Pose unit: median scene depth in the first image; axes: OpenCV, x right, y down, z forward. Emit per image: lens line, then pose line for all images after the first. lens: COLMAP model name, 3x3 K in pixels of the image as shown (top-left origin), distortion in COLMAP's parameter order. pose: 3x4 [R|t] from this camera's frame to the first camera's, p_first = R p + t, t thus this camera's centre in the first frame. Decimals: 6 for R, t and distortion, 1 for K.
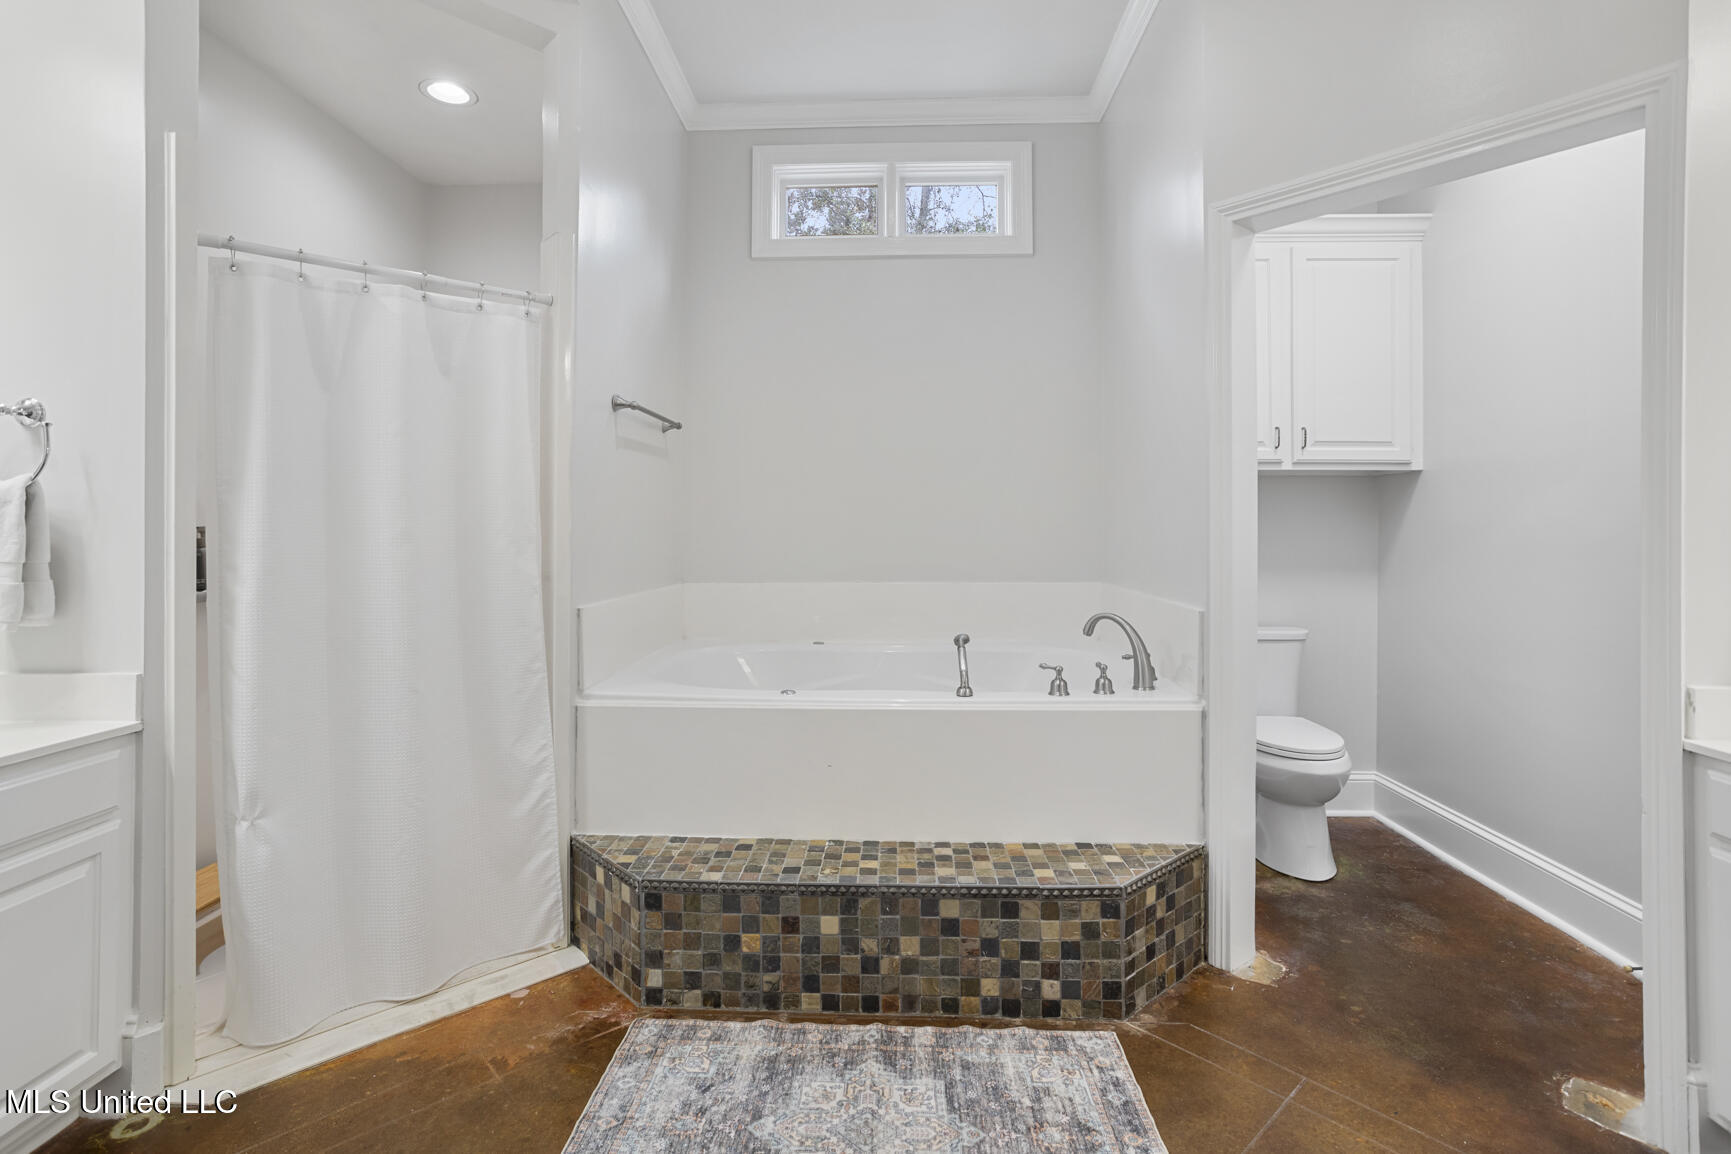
lens RADIAL K [[855.3, 0, 859.0], [0, 855.3, 546.2], [0, 0, 1]] dist [-0.051508, 0.032047]
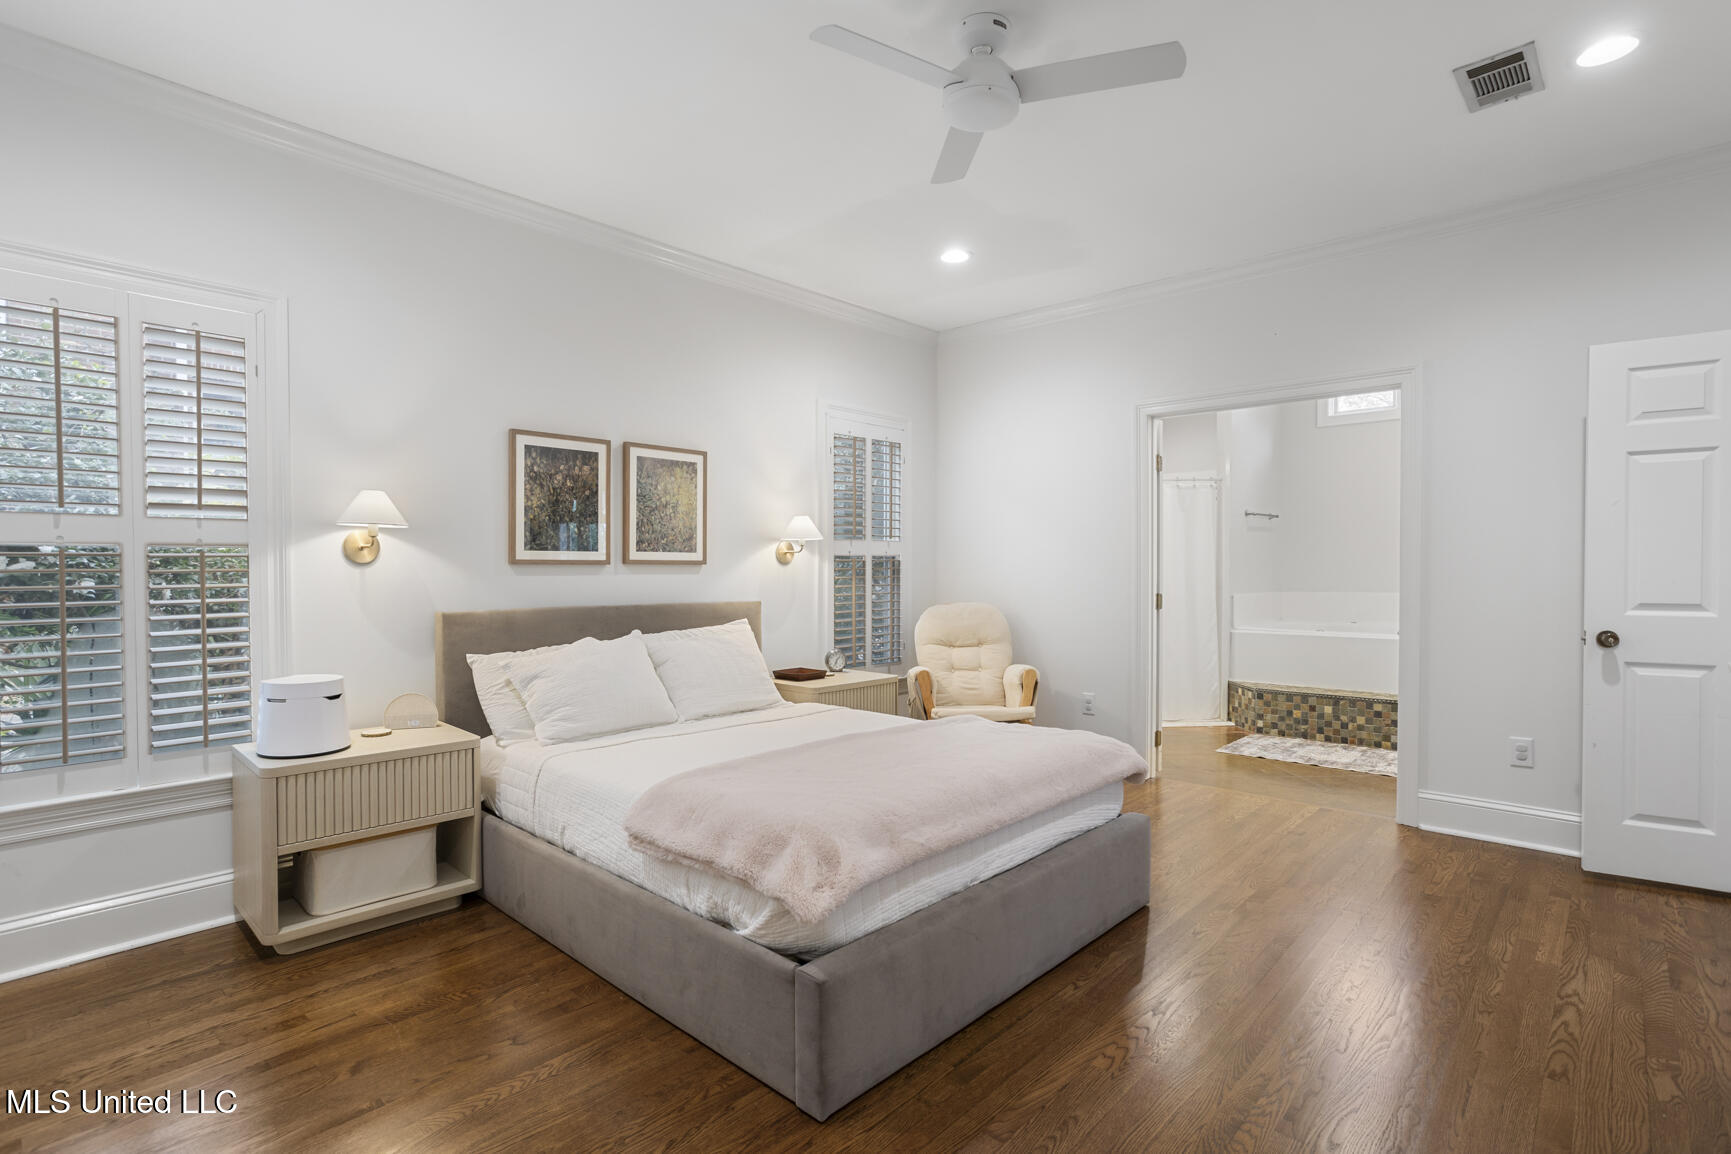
lens RADIAL K [[855.3, 0, 859.0], [0, 855.3, 546.2], [0, 0, 1]] dist [-0.051508, 0.032047]
pose [[0.756039, -0.010534, -0.654442, 0.591646], [-0.014130, 0.999375, -0.032409, 0.033461], [0.654375, 0.033750, 0.755417, -2.002505]]
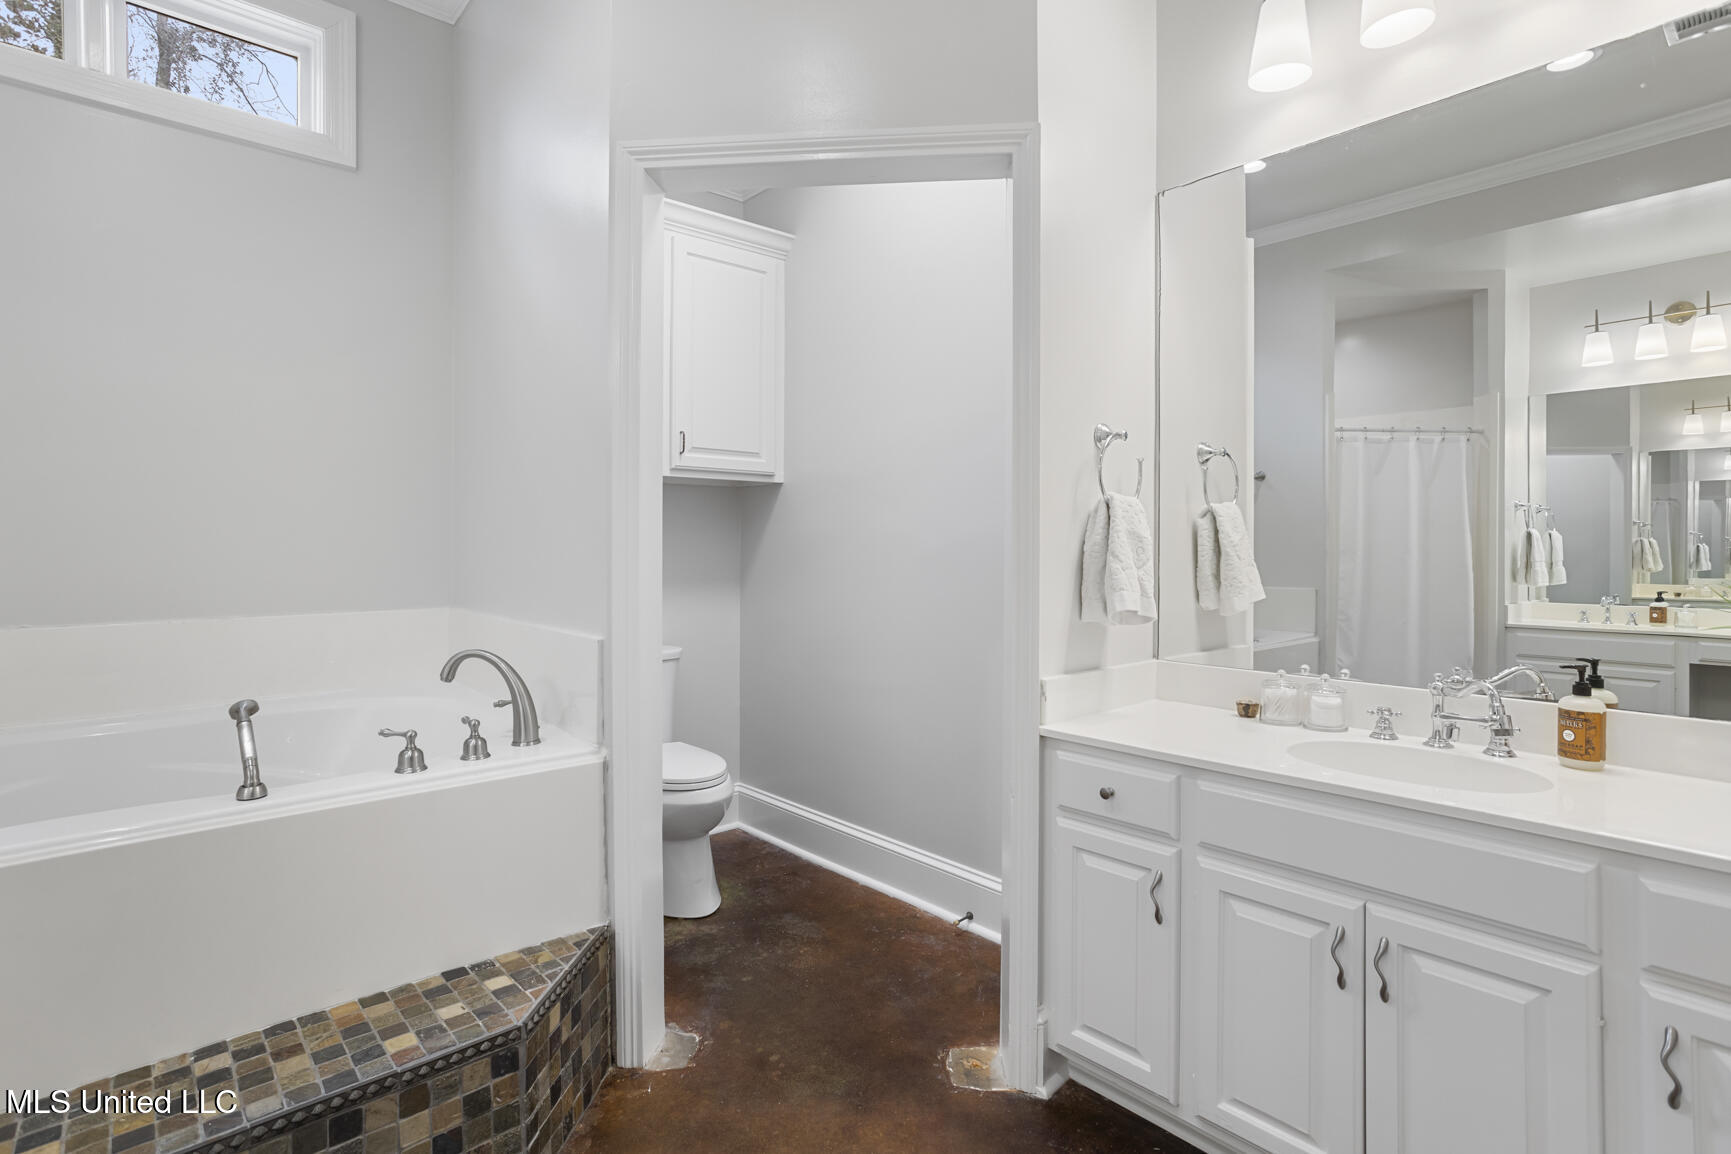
lens RADIAL K [[855.3, 0, 859.0], [0, 855.3, 546.2], [0, 0, 1]] dist [-0.051508, 0.032047]
pose [[0.717403, -0.001220, 0.696657, 0.013354], [0.013663, 0.999831, -0.012319, 0.000685], [-0.696524, 0.018357, 0.717298, 0.242363]]
